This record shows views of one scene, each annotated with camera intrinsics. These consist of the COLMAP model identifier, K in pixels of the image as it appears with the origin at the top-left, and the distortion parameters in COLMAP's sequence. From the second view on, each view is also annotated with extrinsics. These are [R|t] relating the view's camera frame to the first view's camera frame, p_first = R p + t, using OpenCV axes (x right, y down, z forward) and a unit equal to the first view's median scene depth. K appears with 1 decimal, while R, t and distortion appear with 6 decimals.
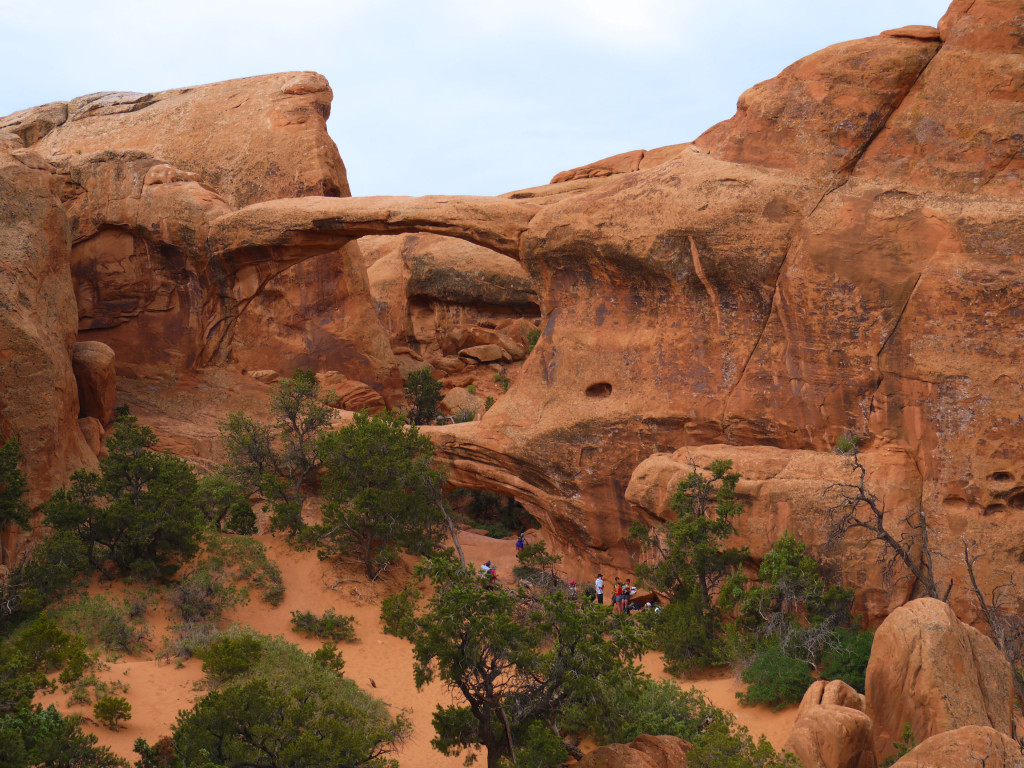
lens RADIAL K [[1614.3, 0, 512.1], [0, 1614.3, 383.9], [0, 0, 1]] dist [0.009904, 0.000000]
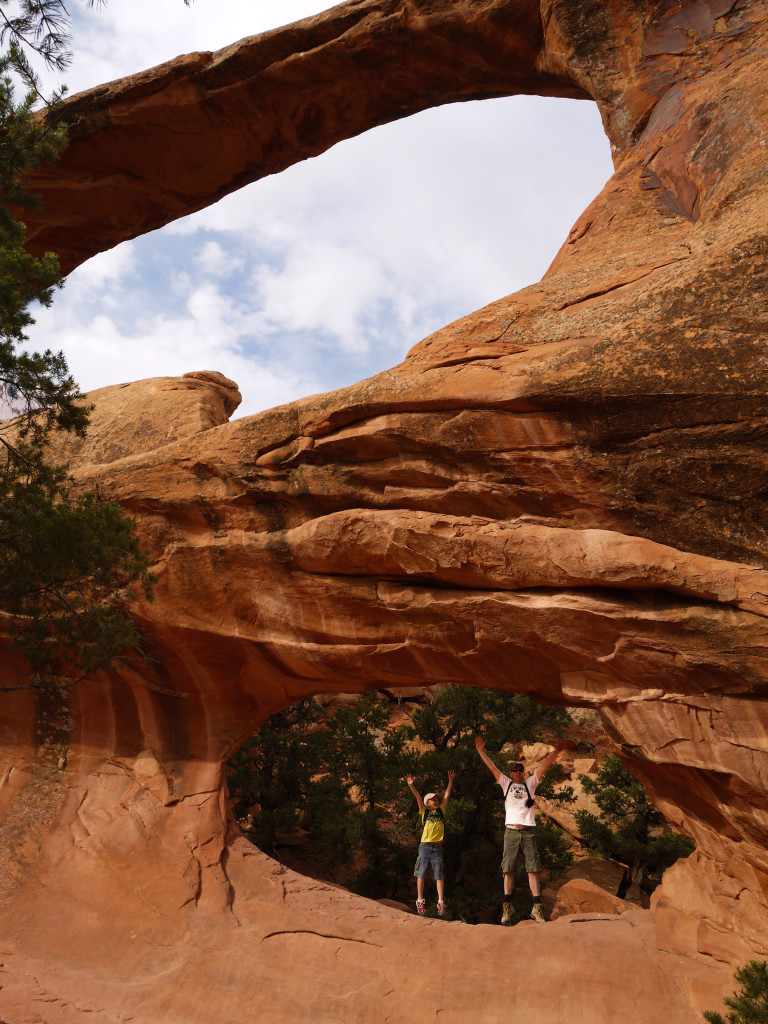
lens RADIAL K [[873.9, 0, 383.9], [0, 873.9, 511.3], [0, 0, 1]] dist [-0.057319, 0.037307]
pose [[0.998277, 0.042936, -0.039992, -0.016932], [-0.055321, 0.915884, -0.397614, 0.093709], [0.019556, 0.399141, 0.916681, 0.877188]]
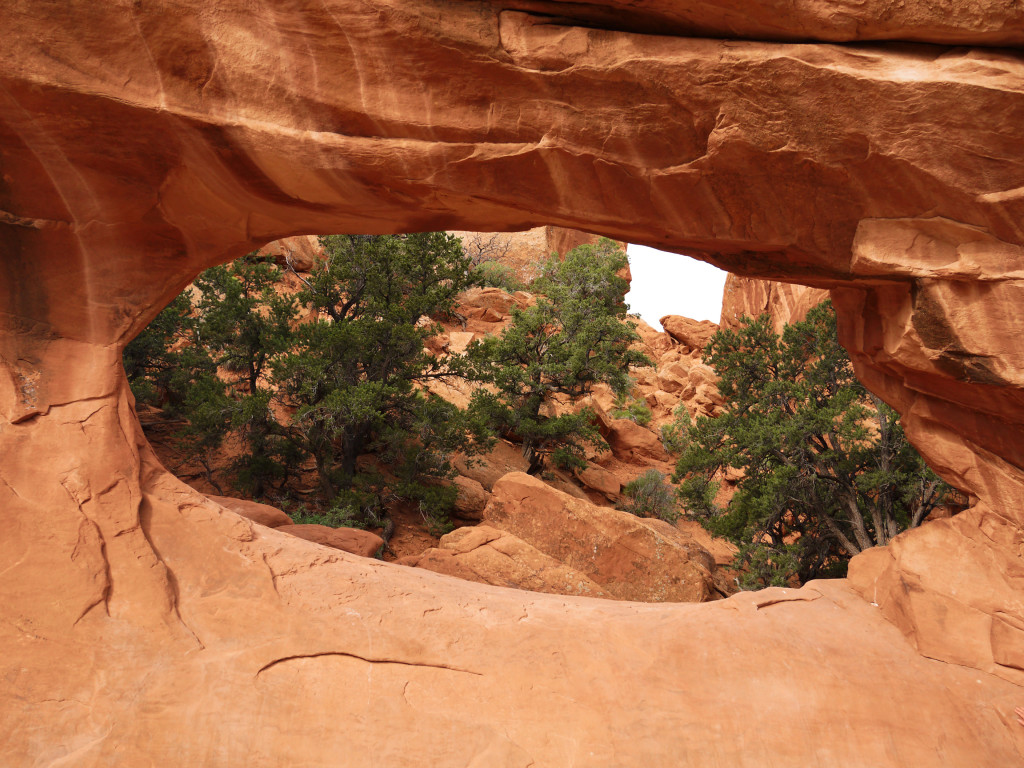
lens RADIAL K [[873.9, 0, 513.2], [0, 873.9, 380.8], [0, 0, 1]] dist [-0.057319, 0.037307]
pose [[0.945053, 0.062305, 0.320926, -0.038544], [-0.037083, 0.995766, -0.084117, 0.084676], [-0.324808, 0.067595, 0.943361, 0.937105]]
